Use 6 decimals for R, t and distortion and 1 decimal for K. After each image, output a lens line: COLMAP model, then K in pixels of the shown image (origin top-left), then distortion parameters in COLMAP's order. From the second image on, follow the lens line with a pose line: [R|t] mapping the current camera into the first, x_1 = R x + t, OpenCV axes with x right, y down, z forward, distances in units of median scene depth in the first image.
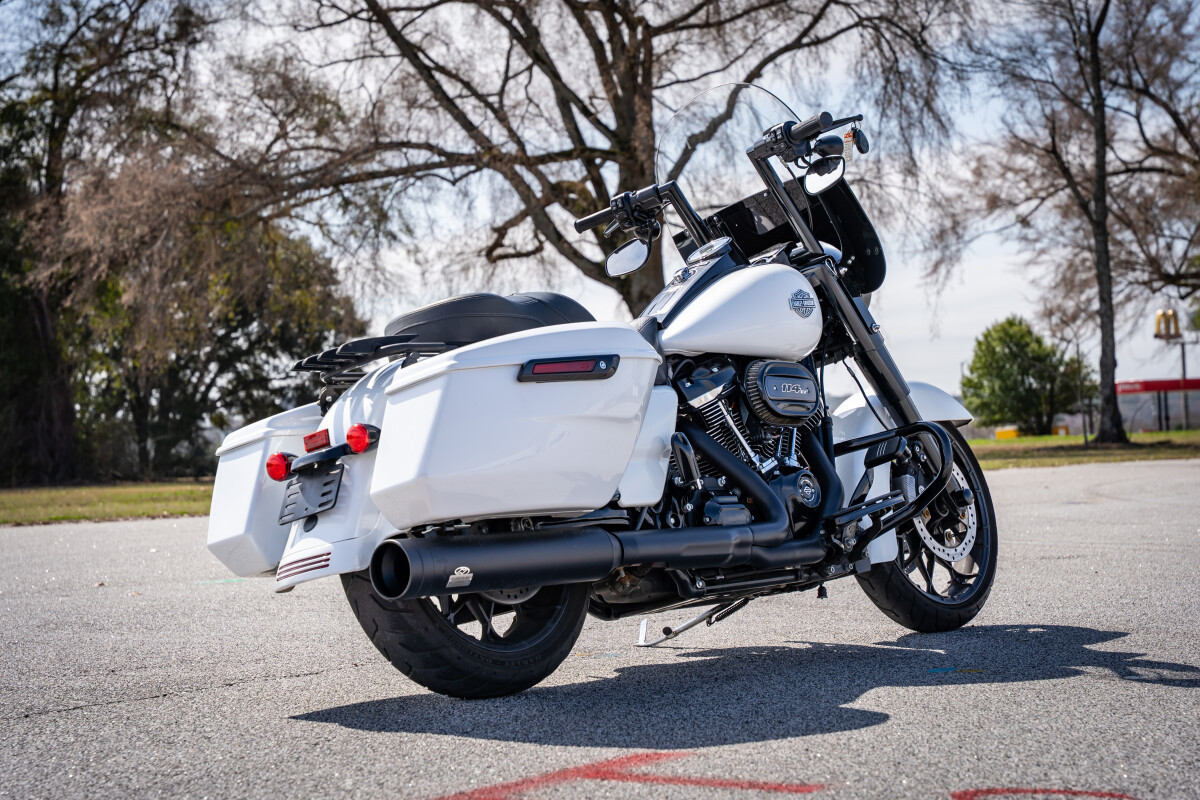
lens RADIAL K [[2364.8, 0, 600.0], [0, 2364.8, 400.8], [0, 0, 1]] dist [0.014768, 0.000000]
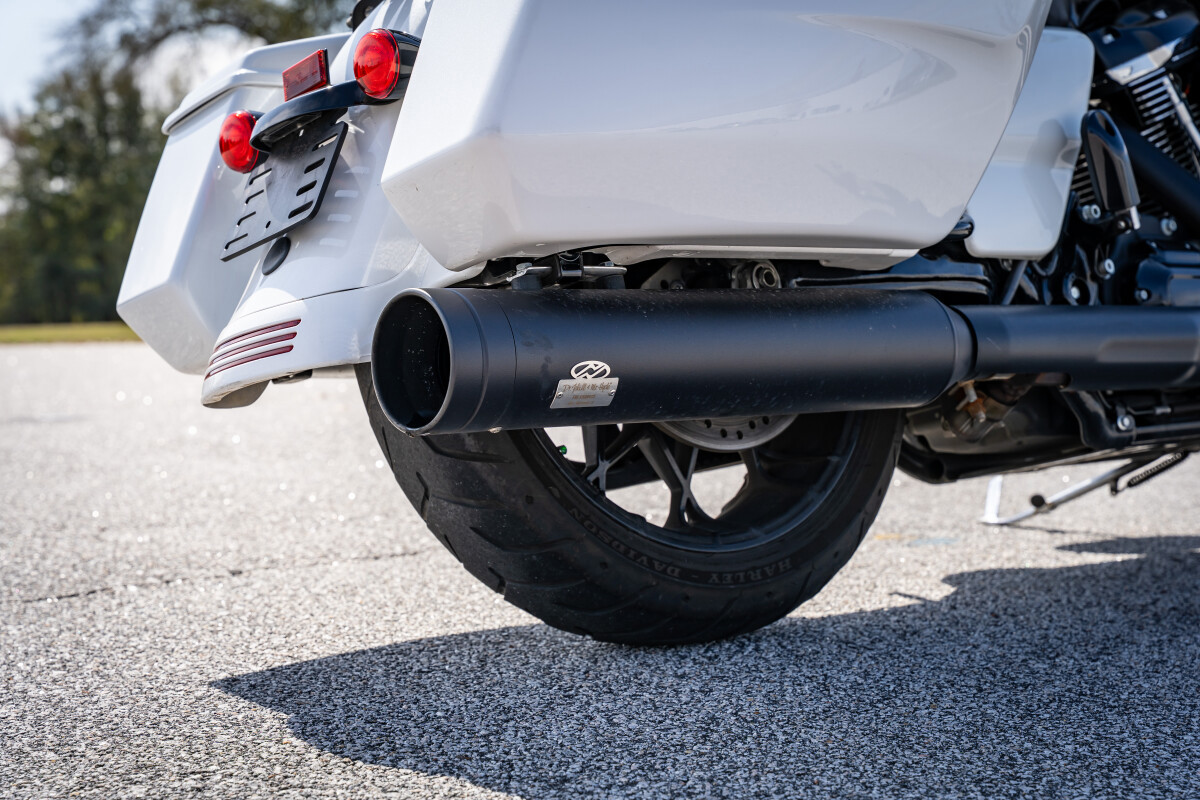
lens RADIAL K [[2082.9, 0, 597.8], [0, 2082.9, 399.8], [0, 0, 1]] dist [-0.011706, 0.000000]
pose [[0.987575, 0.035449, -0.153099, -0.000531], [-0.024276, 0.996945, 0.074242, 0.043866], [0.155263, -0.069603, 0.985418, 0.562259]]
